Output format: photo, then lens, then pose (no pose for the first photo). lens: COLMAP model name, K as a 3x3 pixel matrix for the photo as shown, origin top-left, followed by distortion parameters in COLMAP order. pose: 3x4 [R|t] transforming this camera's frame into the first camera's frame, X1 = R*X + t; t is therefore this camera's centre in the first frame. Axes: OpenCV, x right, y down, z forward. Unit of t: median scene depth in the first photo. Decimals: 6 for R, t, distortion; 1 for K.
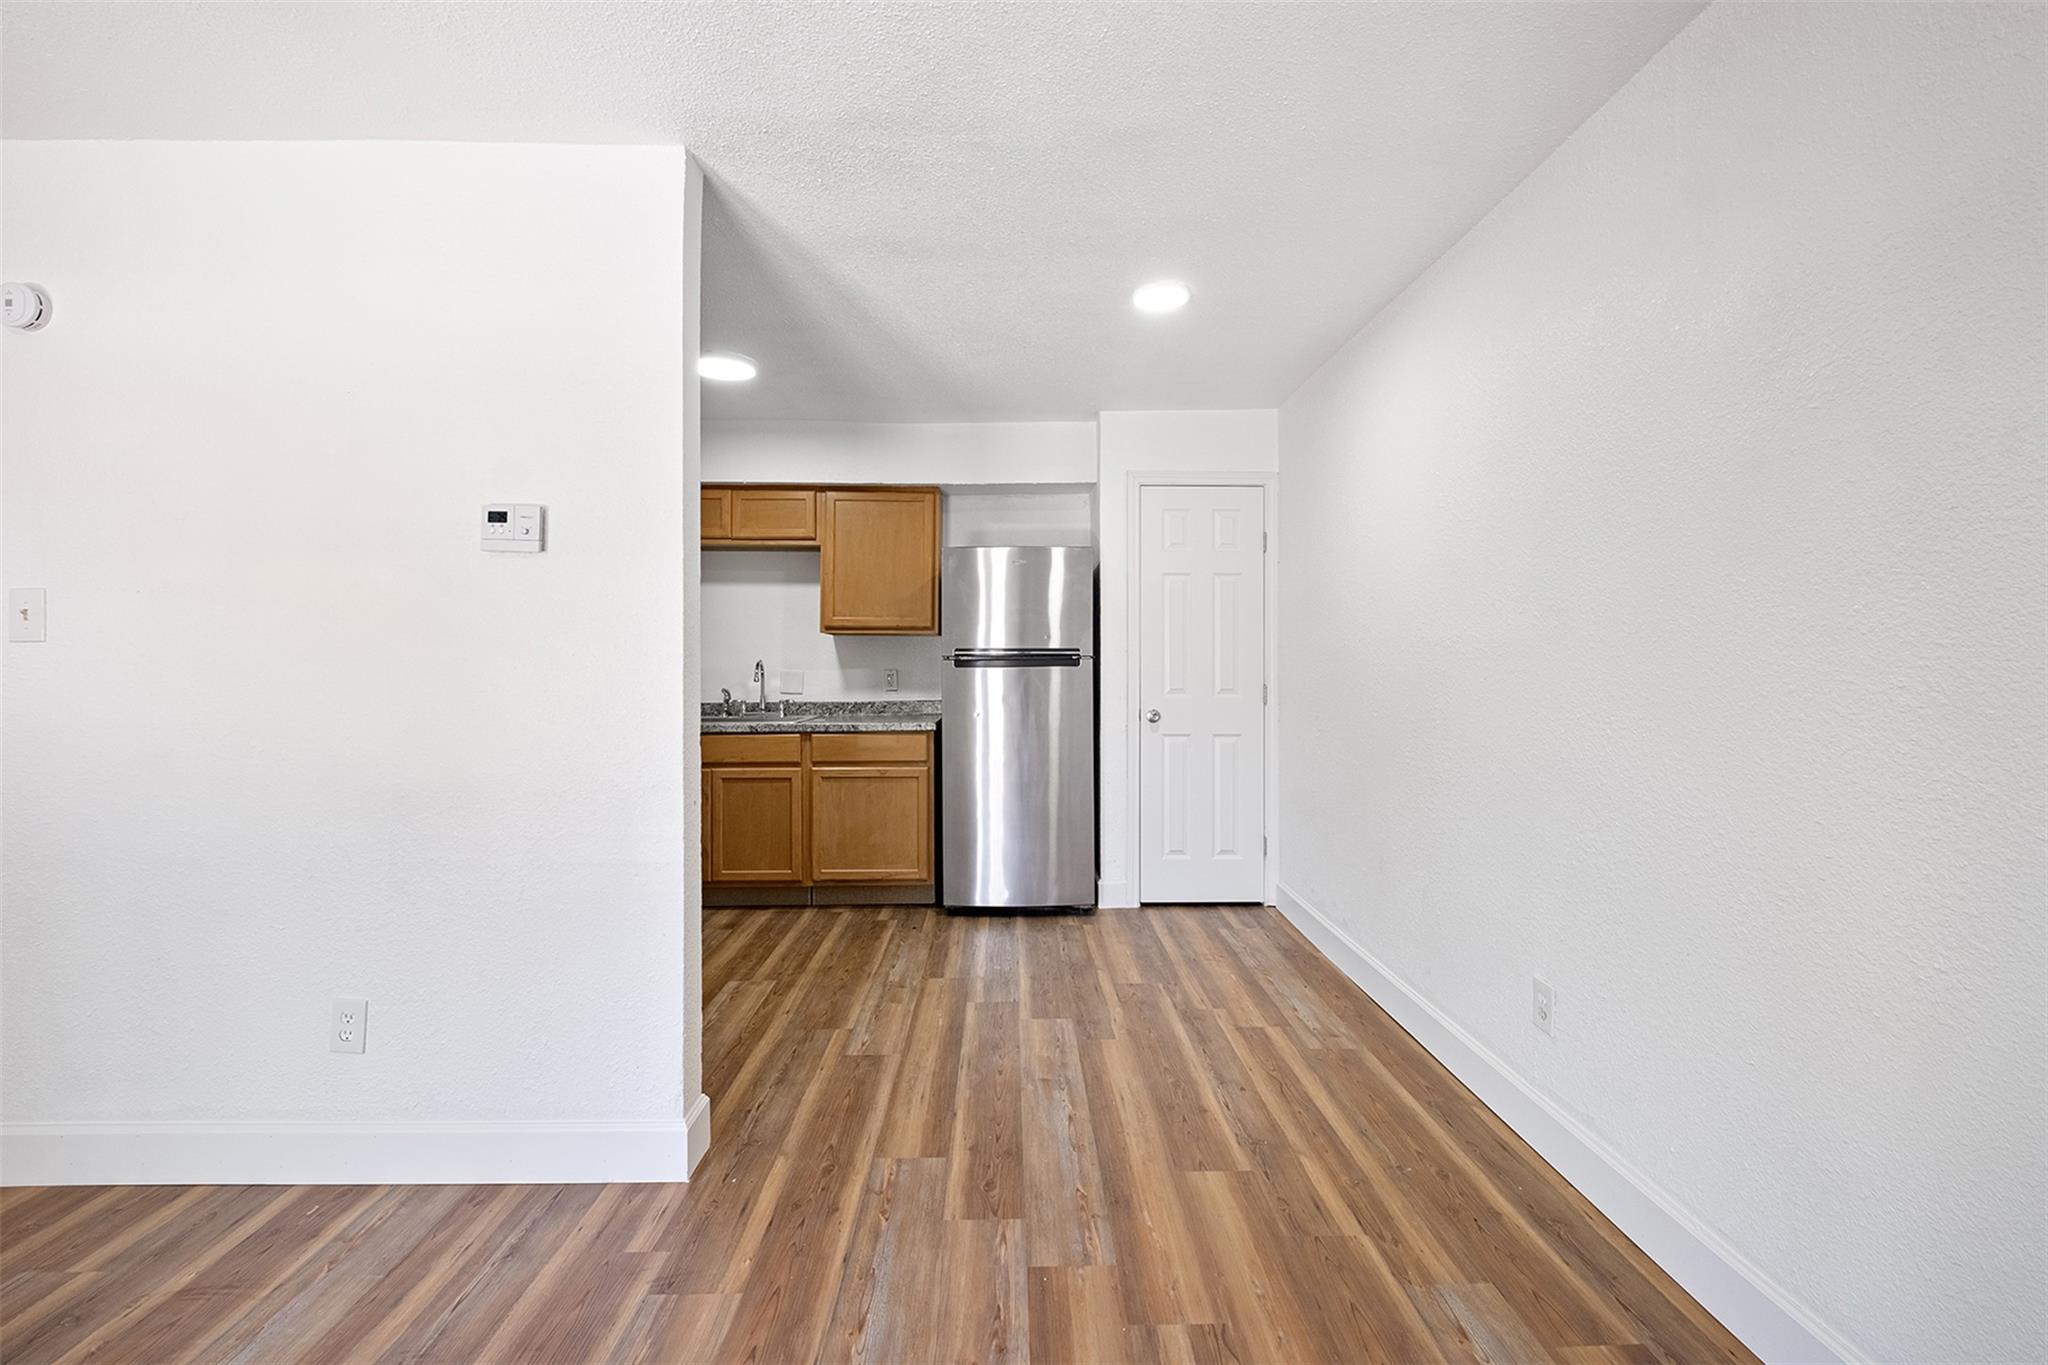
lens RADIAL K [[891.9, 0, 1025.6], [0, 891.9, 657.3], [0, 0, 1]] dist [-0.002095, -0.002814]
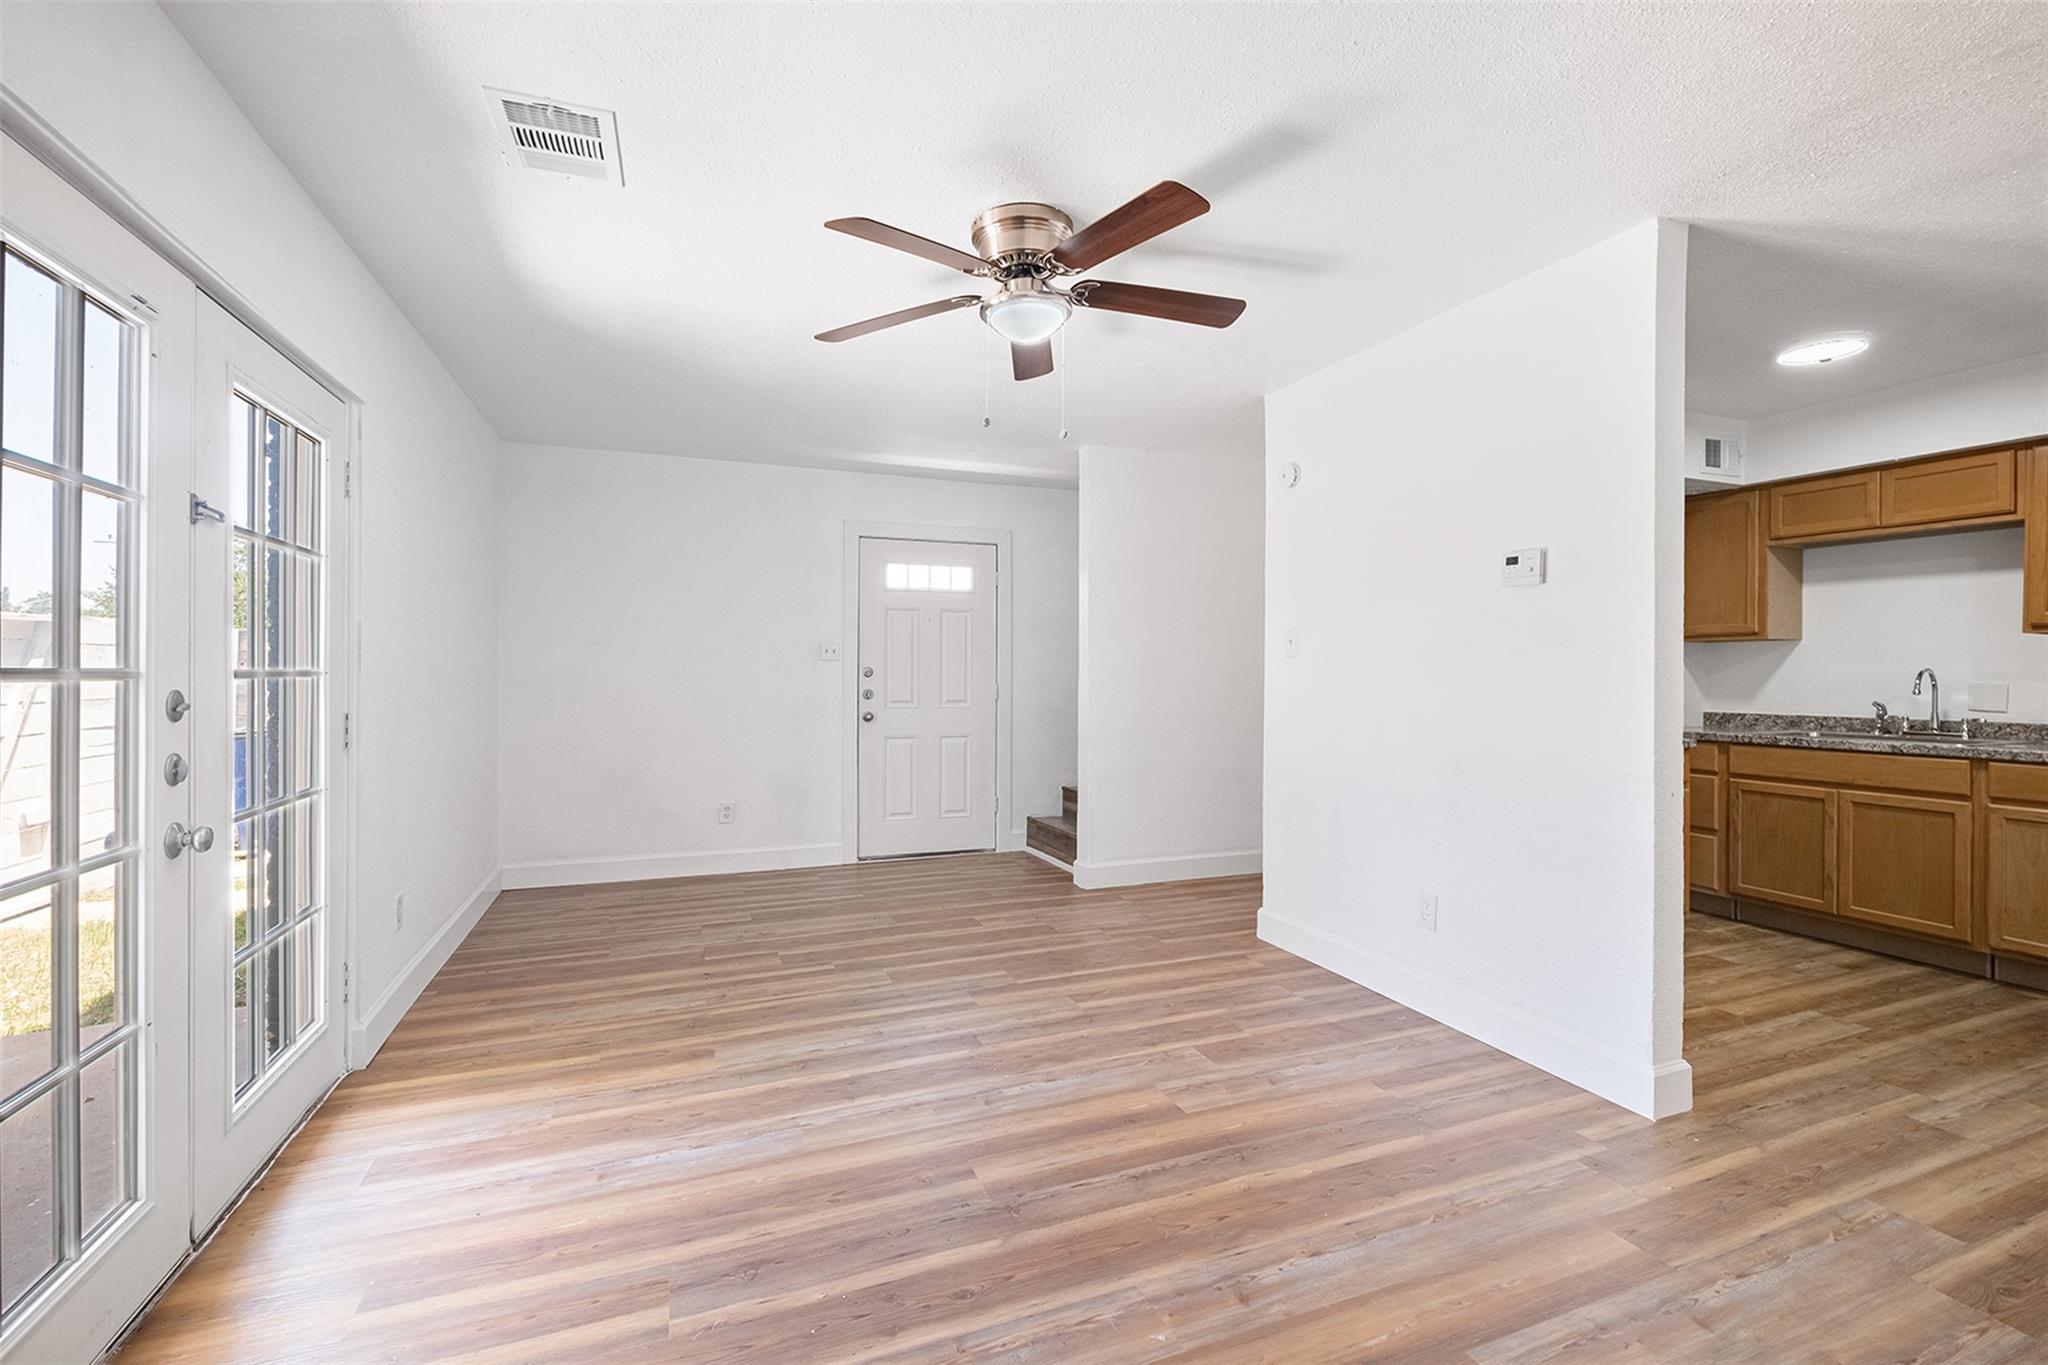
lens RADIAL K [[890.5, 0, 1029.8], [0, 890.5, 676.8], [0, 0, 1]] dist [-0.003031, -0.001598]
pose [[0.351167, 0.011127, -0.936247, 0.325524], [-0.000137, 0.999930, 0.011832, 0.001800], [0.936313, -0.004027, 0.351144, -0.124395]]
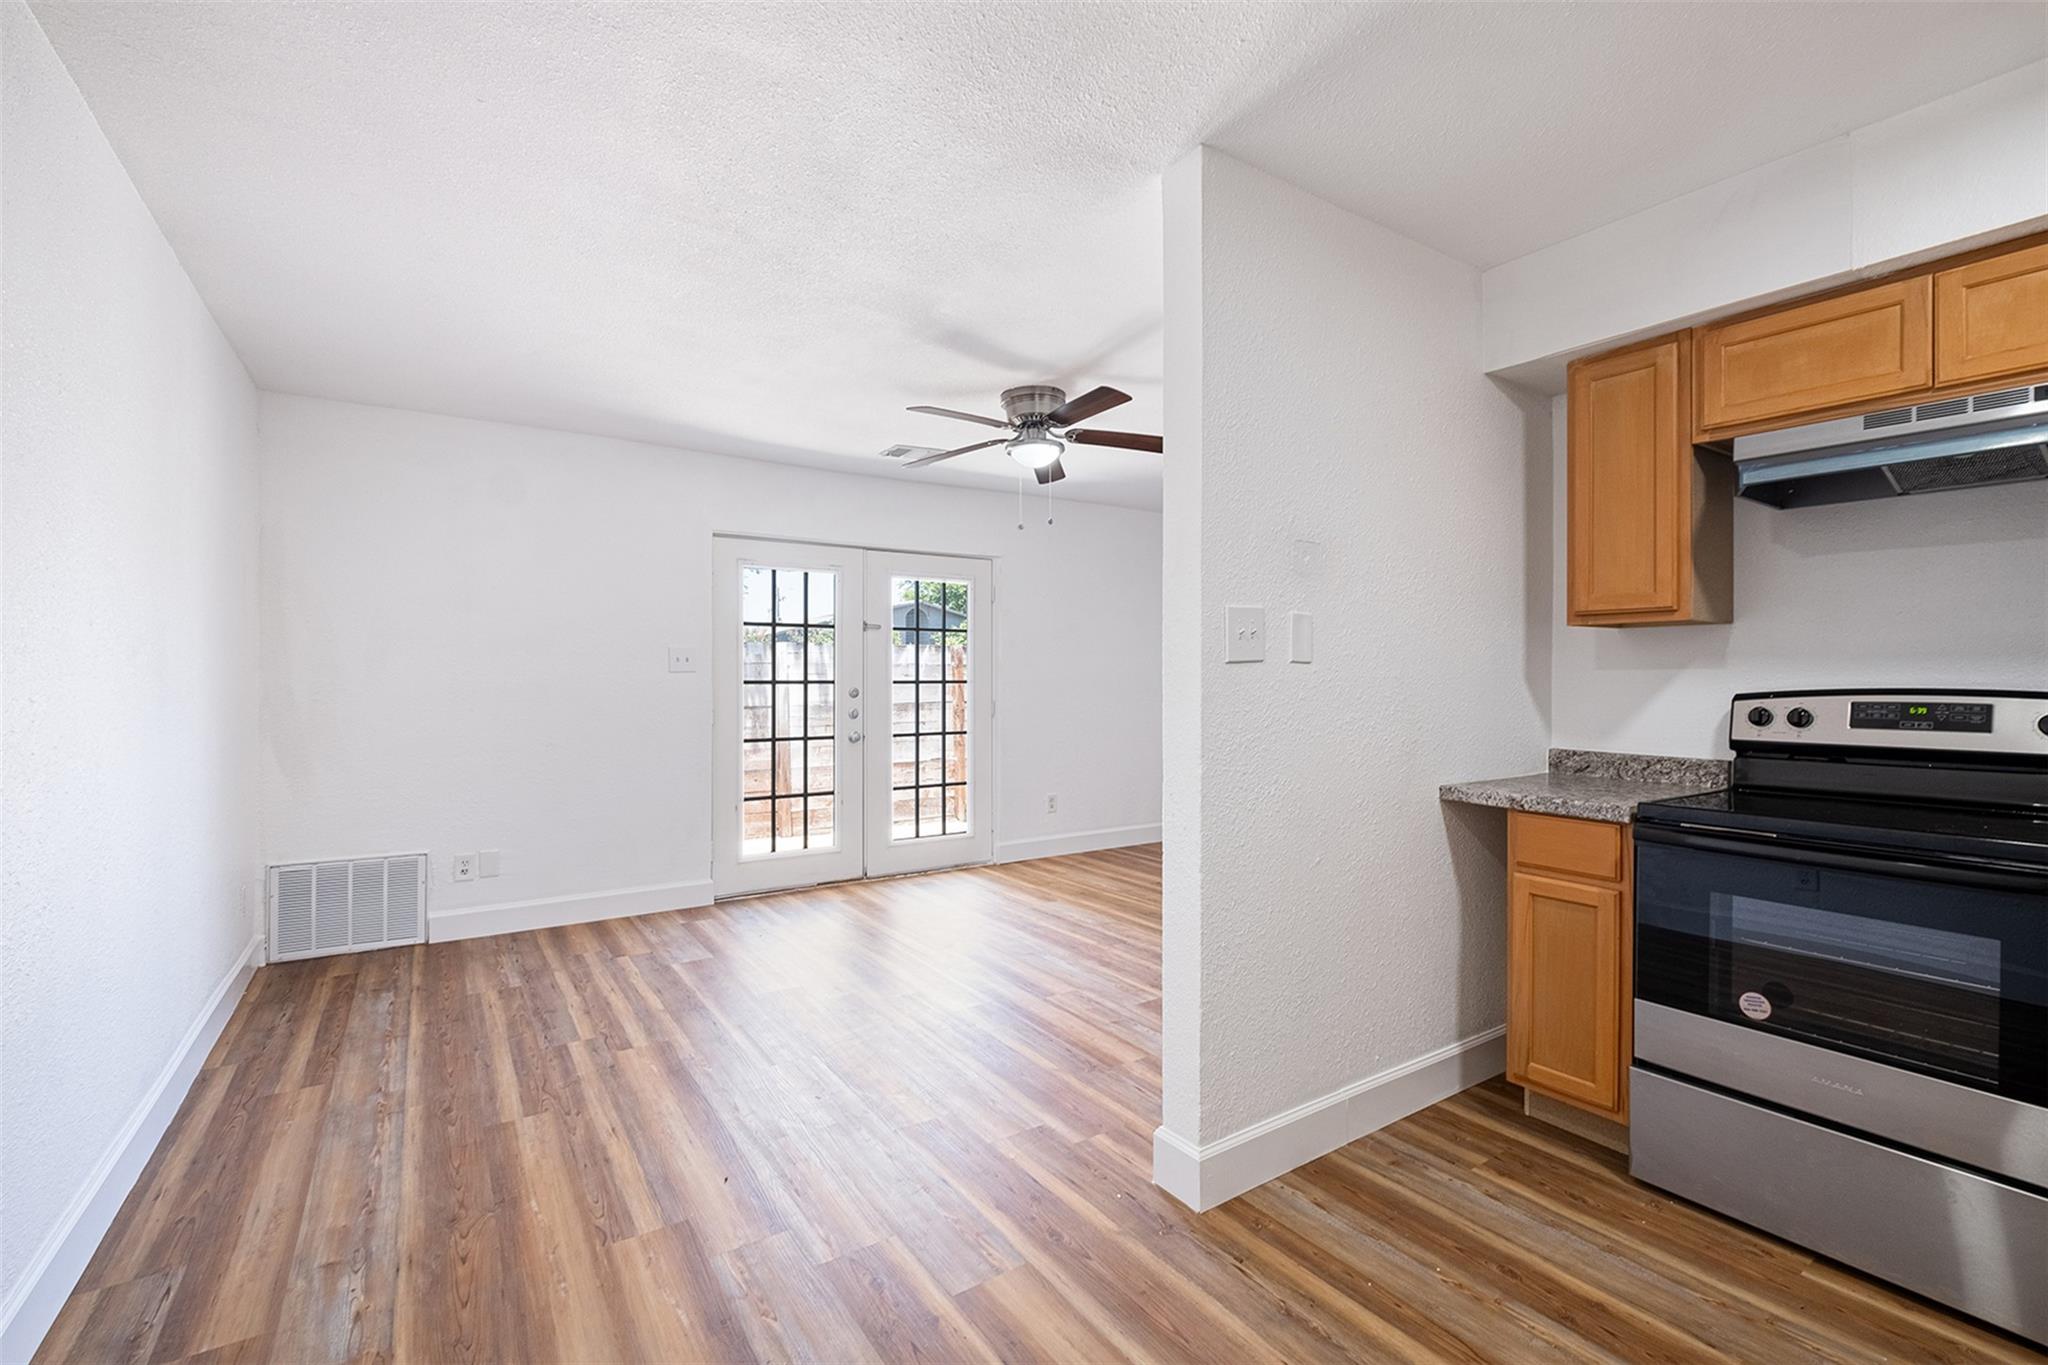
lens RADIAL K [[890.5, 0, 1029.8], [0, 890.5, 676.8], [0, 0, 1]] dist [-0.003031, -0.001598]
pose [[-0.839789, 0.002009, -0.542910, 0.242037], [0.003823, 0.999990, -0.002212, 0.003103], [0.542900, -0.003933, -0.839788, 1.441015]]
